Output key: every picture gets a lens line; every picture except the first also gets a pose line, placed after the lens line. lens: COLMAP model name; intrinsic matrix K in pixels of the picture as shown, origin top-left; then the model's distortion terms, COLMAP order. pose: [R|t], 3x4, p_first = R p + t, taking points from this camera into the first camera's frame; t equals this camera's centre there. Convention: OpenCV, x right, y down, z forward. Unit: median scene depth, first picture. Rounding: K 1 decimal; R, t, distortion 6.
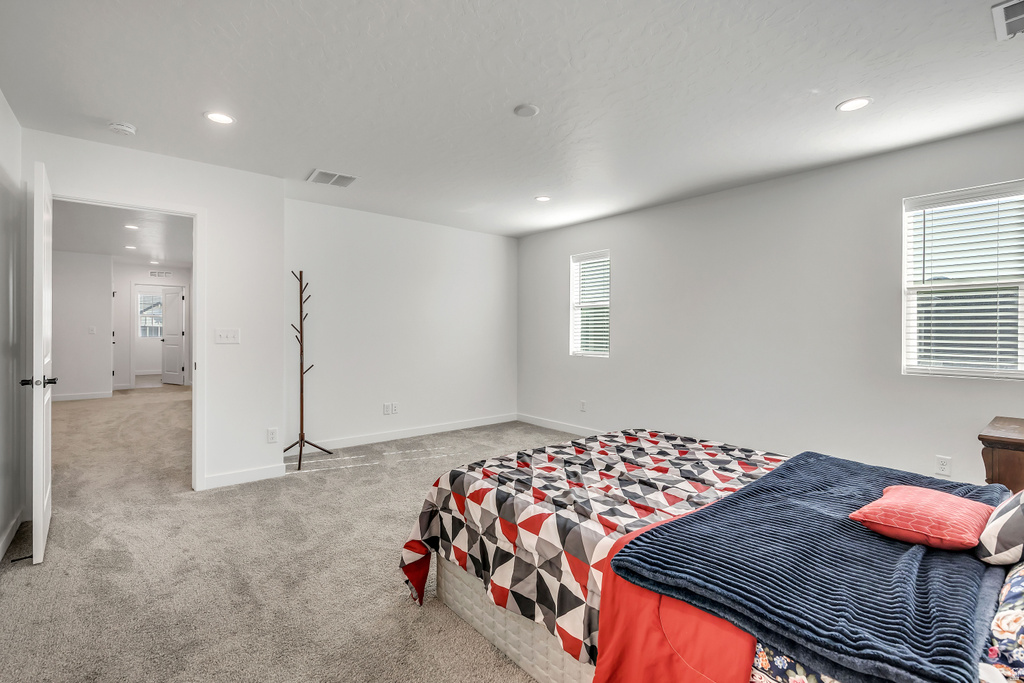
lens RADIAL K [[454.1, 0, 512.8], [0, 454.1, 335.8], [0, 0, 1]] dist [-0.003974, 0.000171]
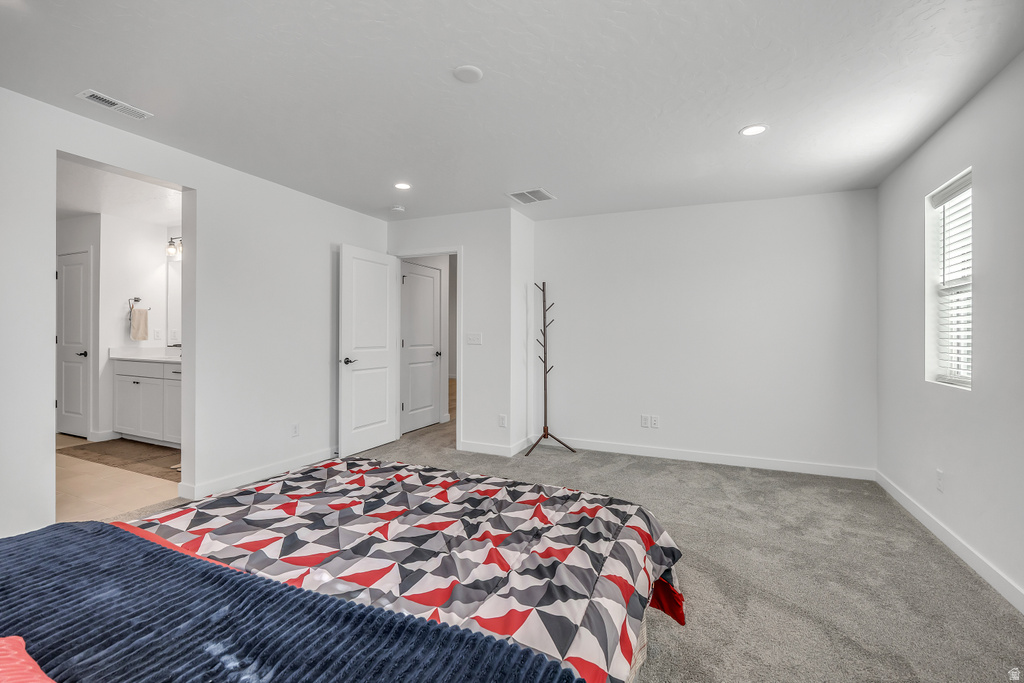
lens RADIAL K [[454.1, 0, 514.3], [0, 454.1, 342.1], [0, 0, 1]] dist [-0.003974, 0.000171]
pose [[0.420861, 0.010515, -0.907064, 0.581407], [-0.012665, 0.999903, 0.005714, 0.000483], [0.907037, 0.009083, 0.420954, 0.501763]]
